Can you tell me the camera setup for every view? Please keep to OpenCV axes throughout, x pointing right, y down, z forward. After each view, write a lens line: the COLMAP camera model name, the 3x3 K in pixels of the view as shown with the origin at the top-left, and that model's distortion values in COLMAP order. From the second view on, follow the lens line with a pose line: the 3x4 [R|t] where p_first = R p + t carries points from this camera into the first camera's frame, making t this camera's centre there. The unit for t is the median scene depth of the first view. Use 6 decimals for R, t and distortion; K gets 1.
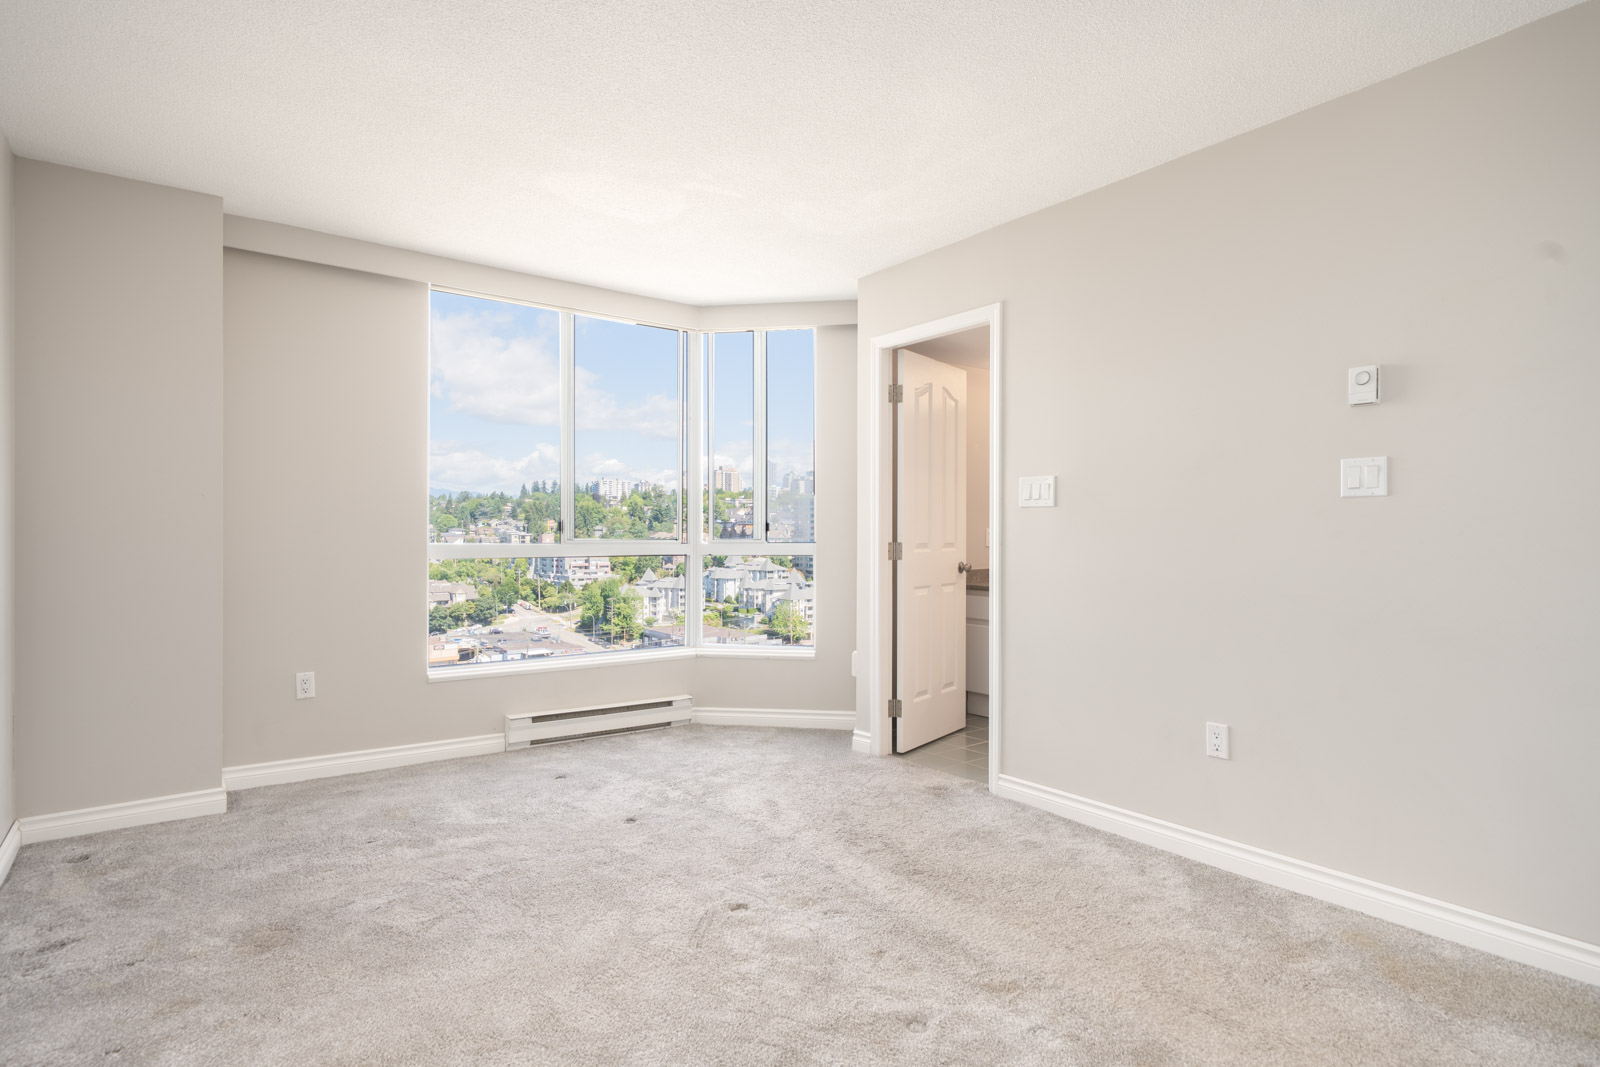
lens RADIAL K [[832.6, 0, 815.6], [0, 832.6, 532.6], [0, 0, 1]] dist [-0.002327, -0.002268]
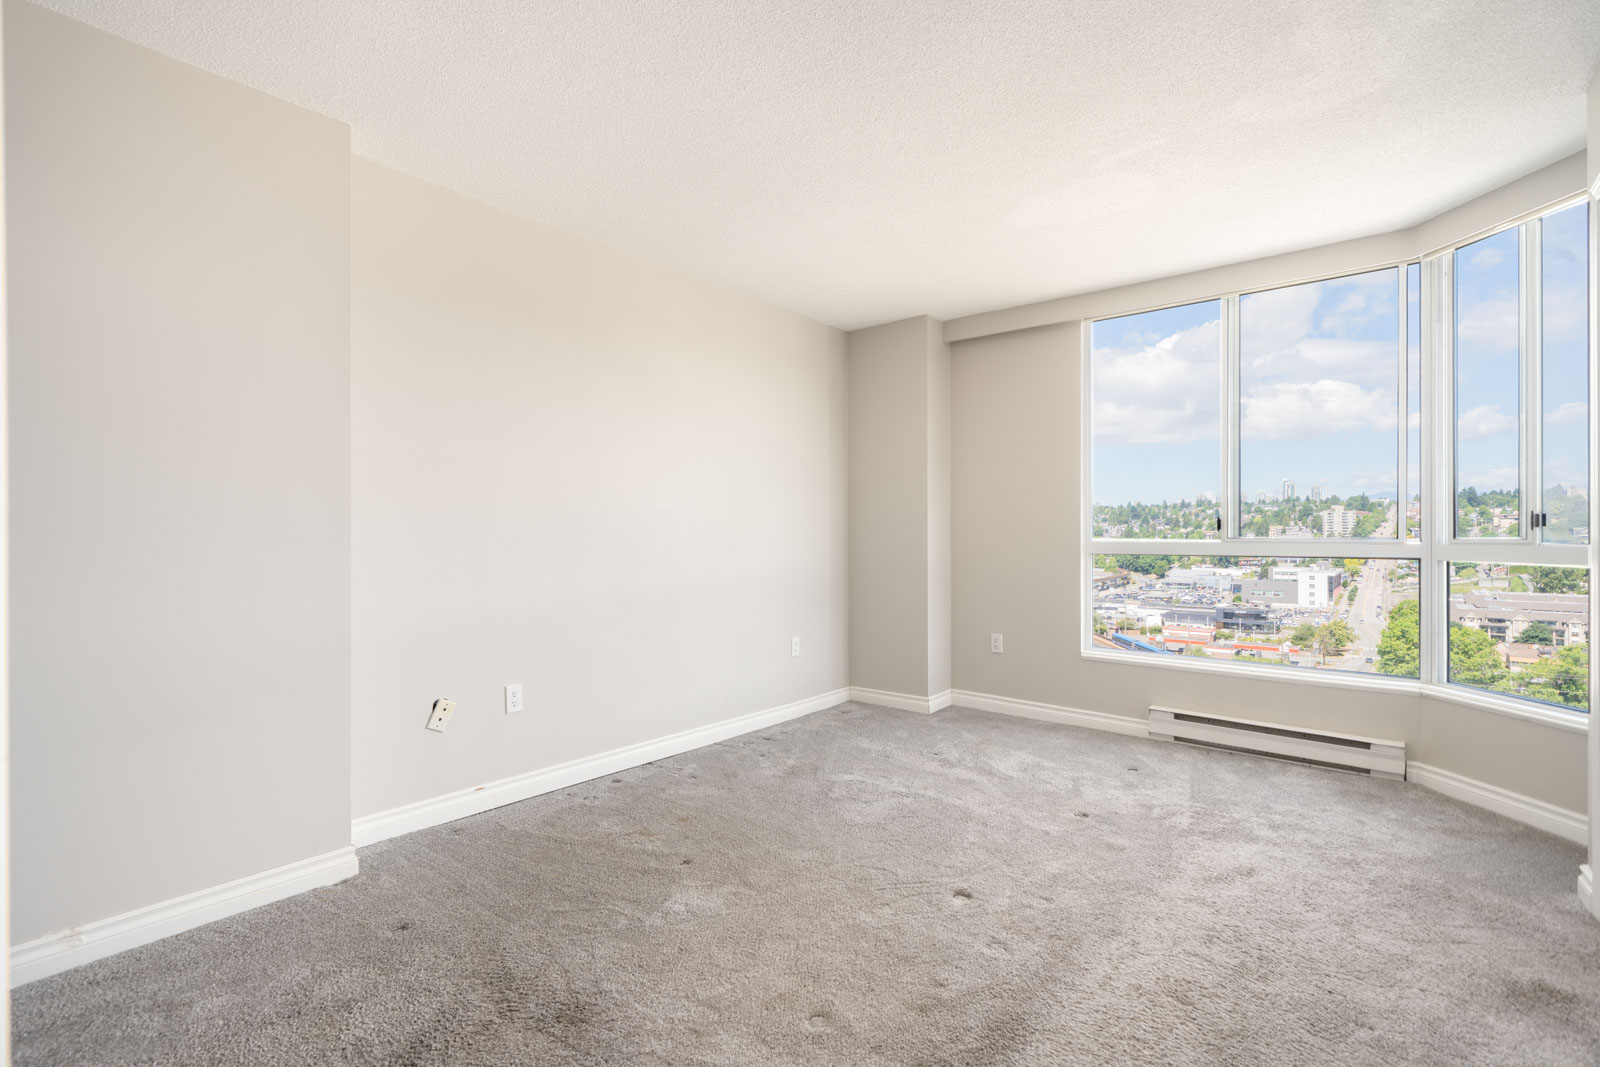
lens RADIAL K [[747.2, 0, 798.0], [0, 747.2, 533.4], [0, 0, 1]] dist [0.009745, -0.003250]
pose [[0.231994, -0.000761, -0.972717, 0.496489], [0.003393, 0.999994, 0.000027, 0.001061], [0.972711, -0.003306, 0.231996, 0.383099]]
